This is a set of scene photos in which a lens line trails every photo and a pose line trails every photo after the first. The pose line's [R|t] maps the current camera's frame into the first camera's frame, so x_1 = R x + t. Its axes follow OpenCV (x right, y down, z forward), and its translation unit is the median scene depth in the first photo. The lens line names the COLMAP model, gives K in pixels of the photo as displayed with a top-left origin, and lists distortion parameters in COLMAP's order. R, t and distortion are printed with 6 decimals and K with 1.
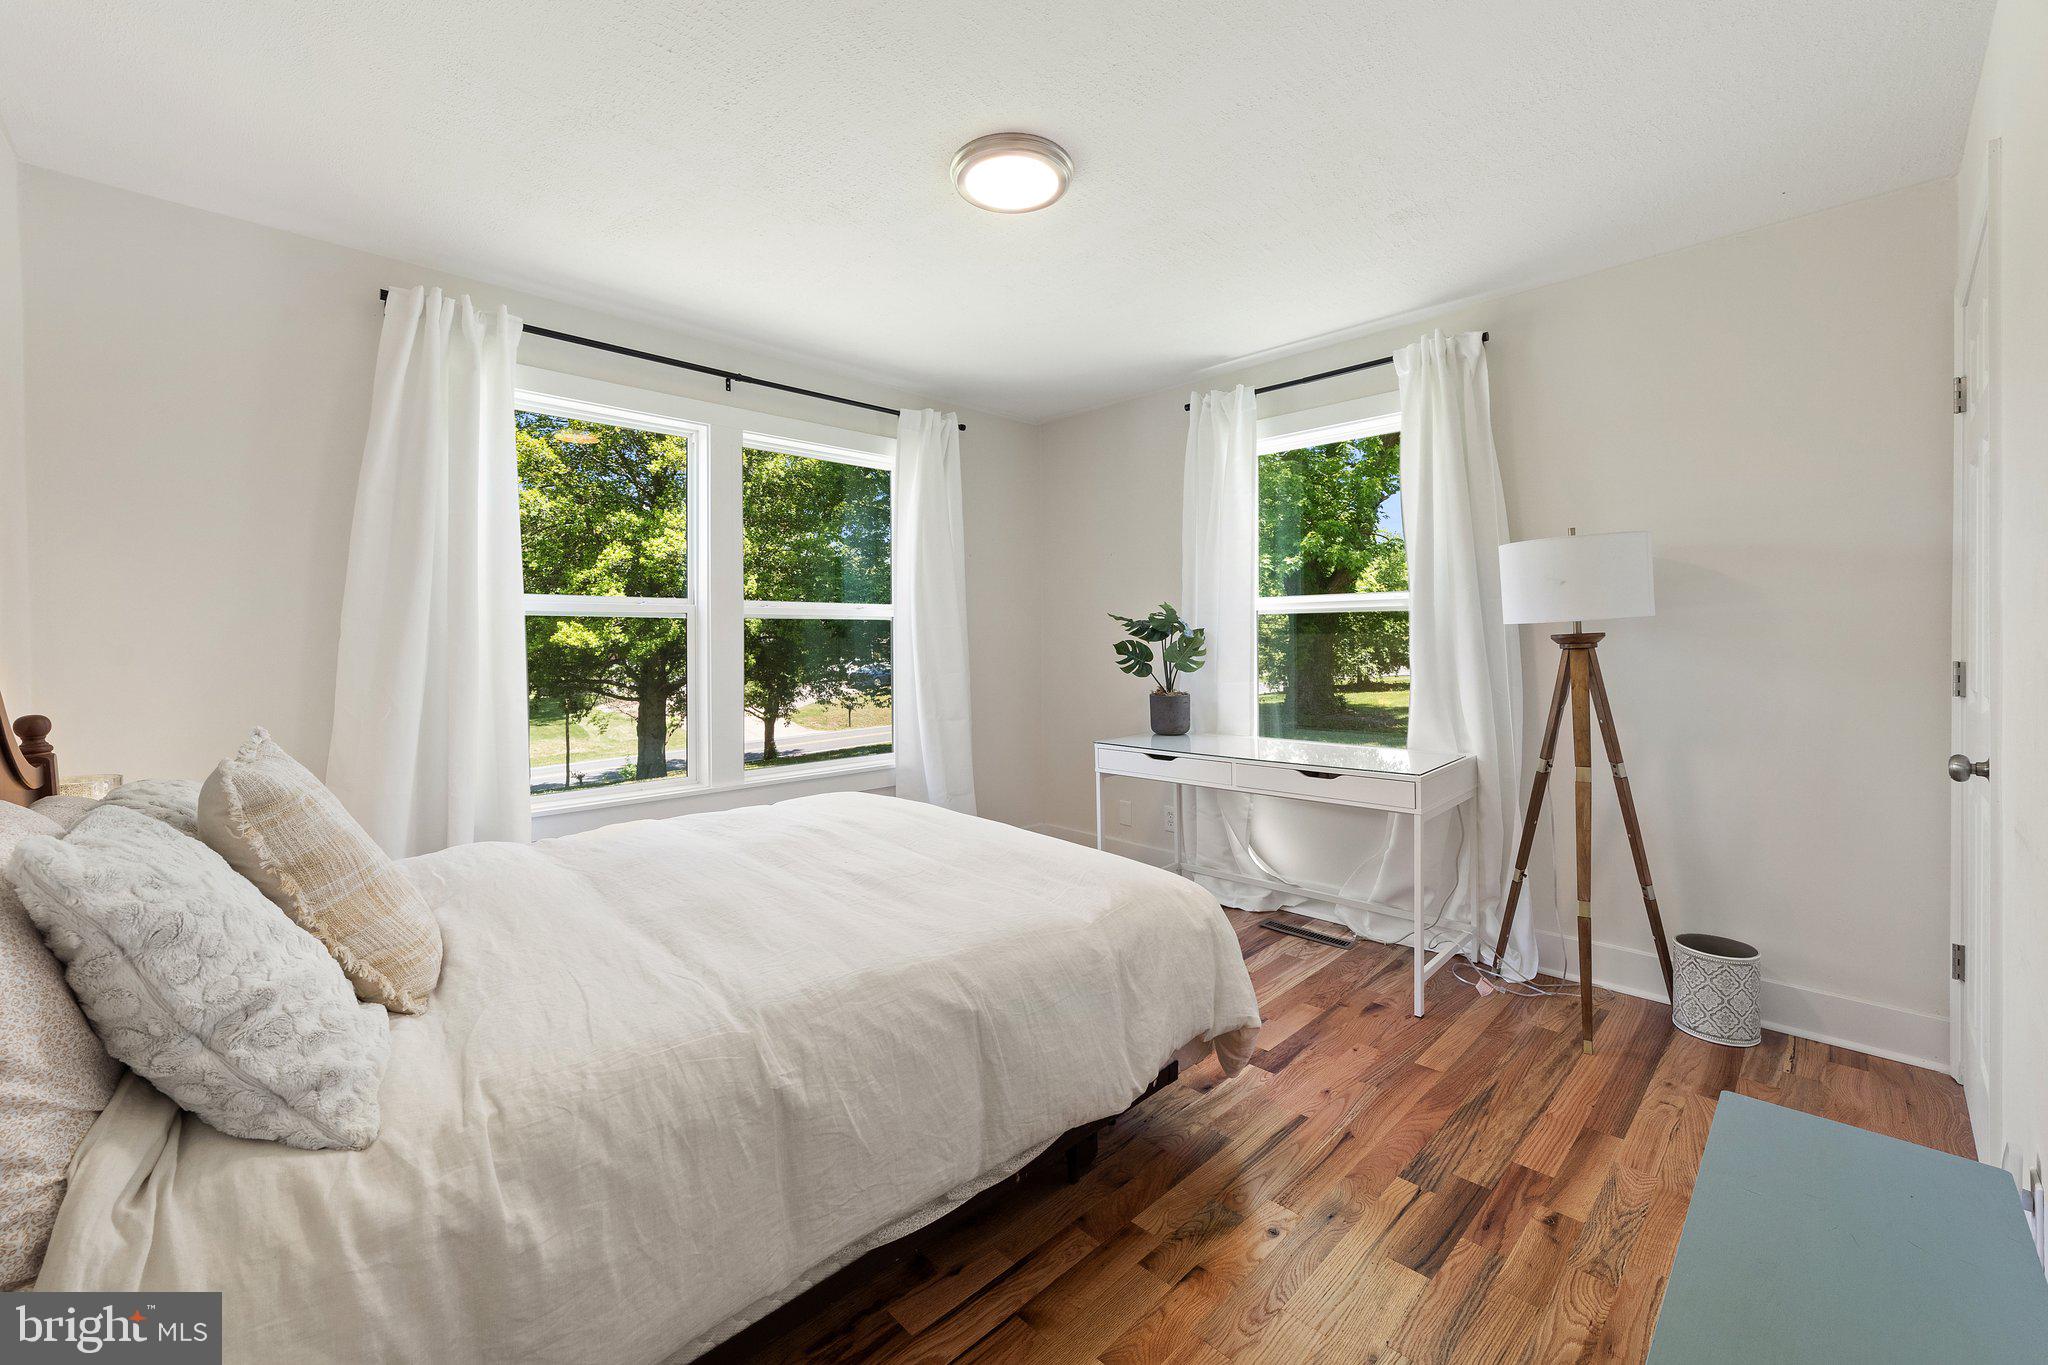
lens RADIAL K [[804.7, 0, 1017.2], [0, 804.7, 663.8], [0, 0, 1]] dist [-0.010781, 0.000478]
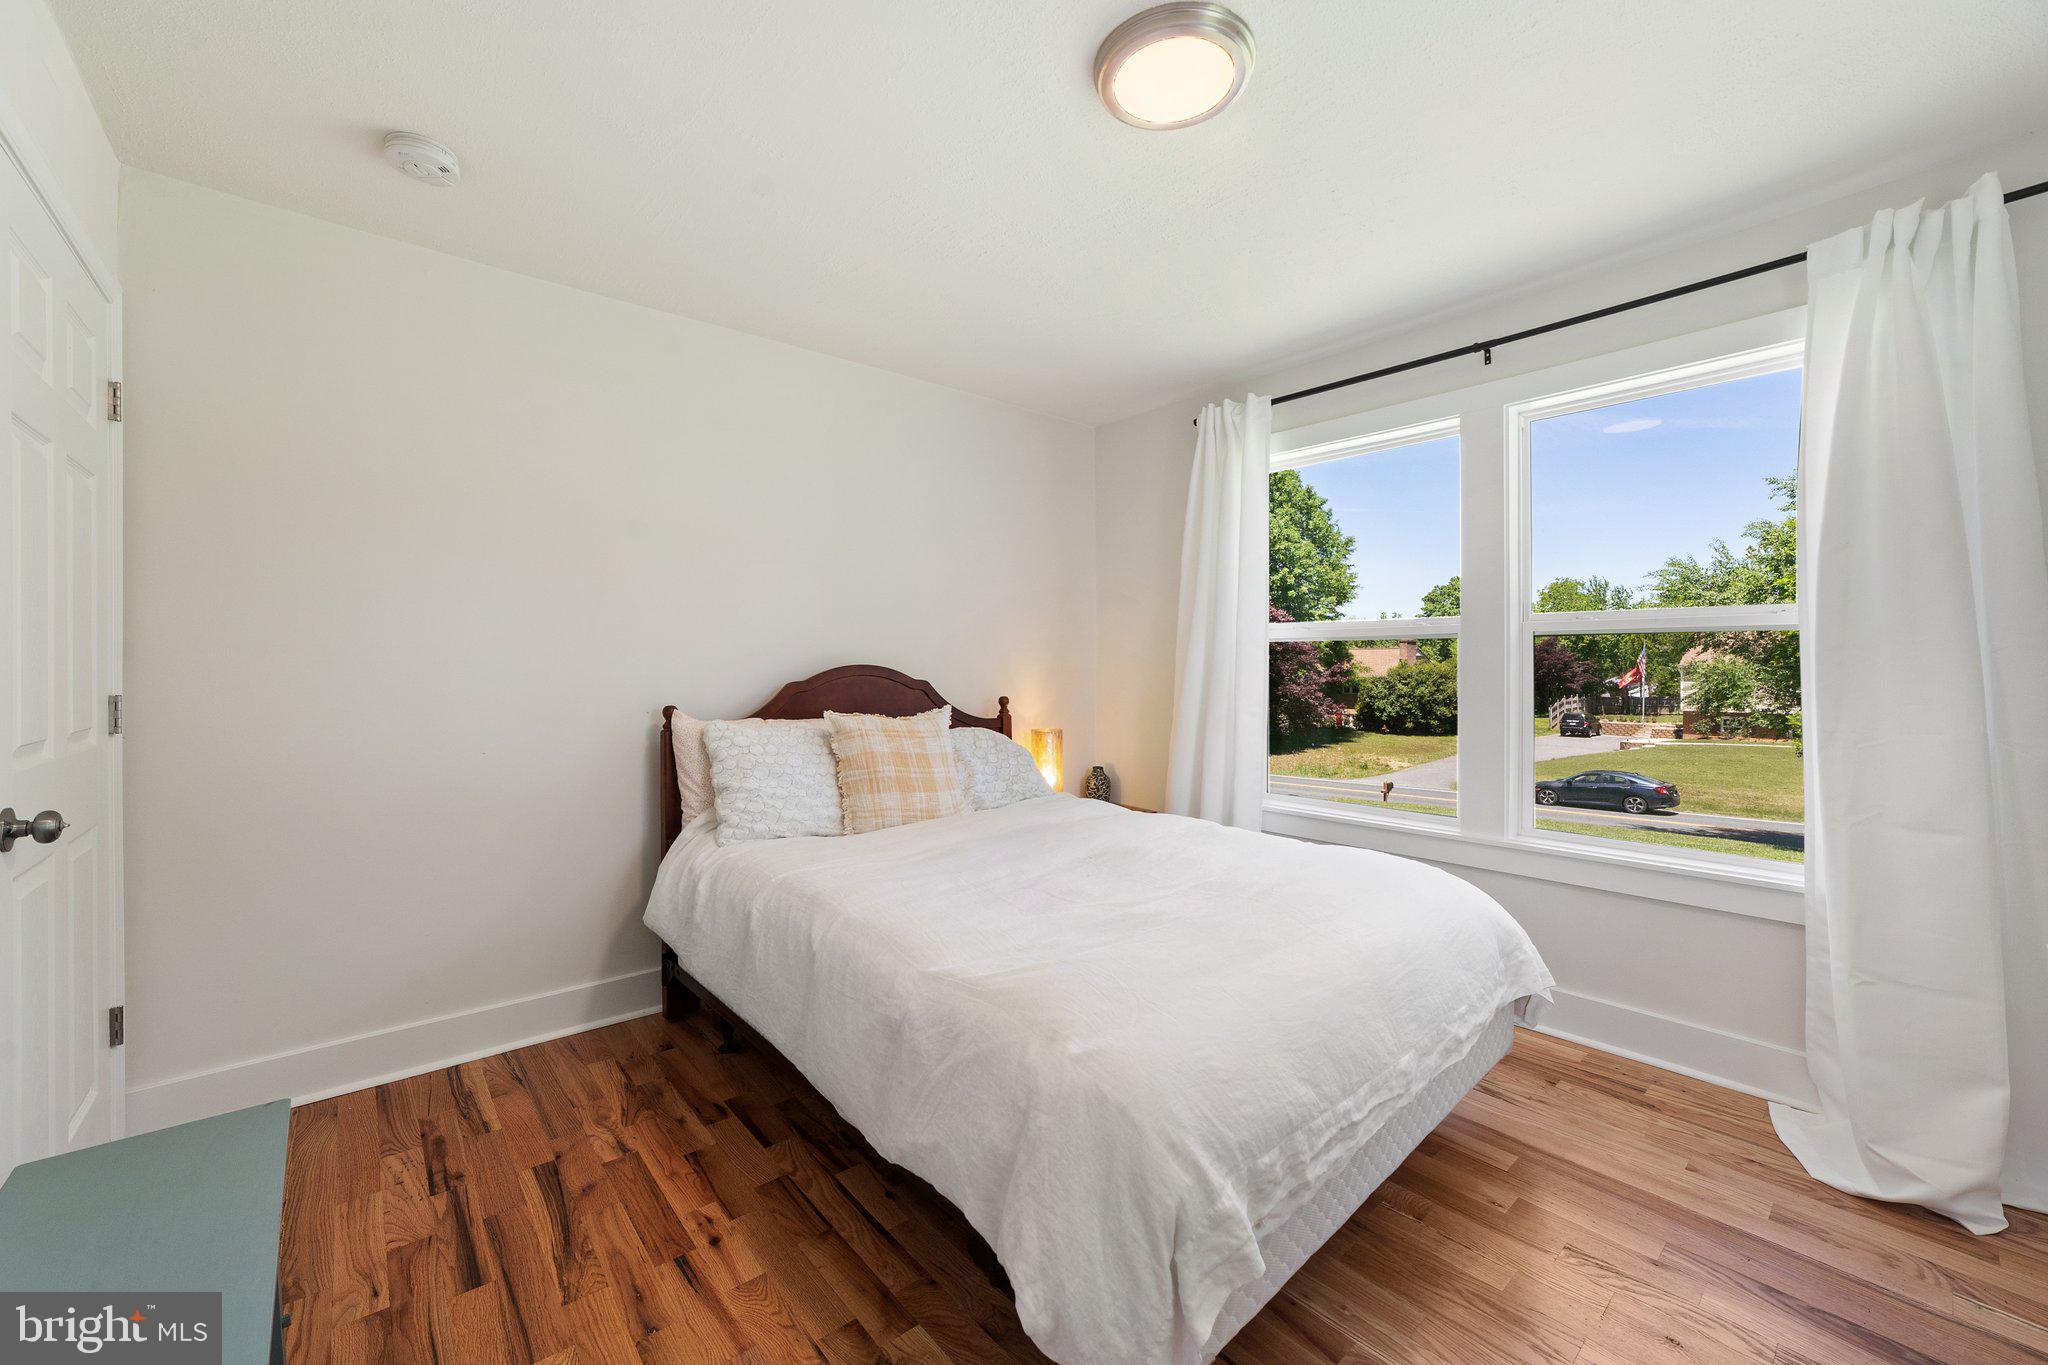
lens RADIAL K [[804.7, 0, 1017.2], [0, 804.7, 663.8], [0, 0, 1]] dist [-0.010781, 0.000478]
pose [[-0.047946, 0.004003, -0.998842, 0.965838], [-0.025207, 0.999669, 0.005216, -0.035768], [0.998532, 0.025428, -0.047830, 1.077761]]
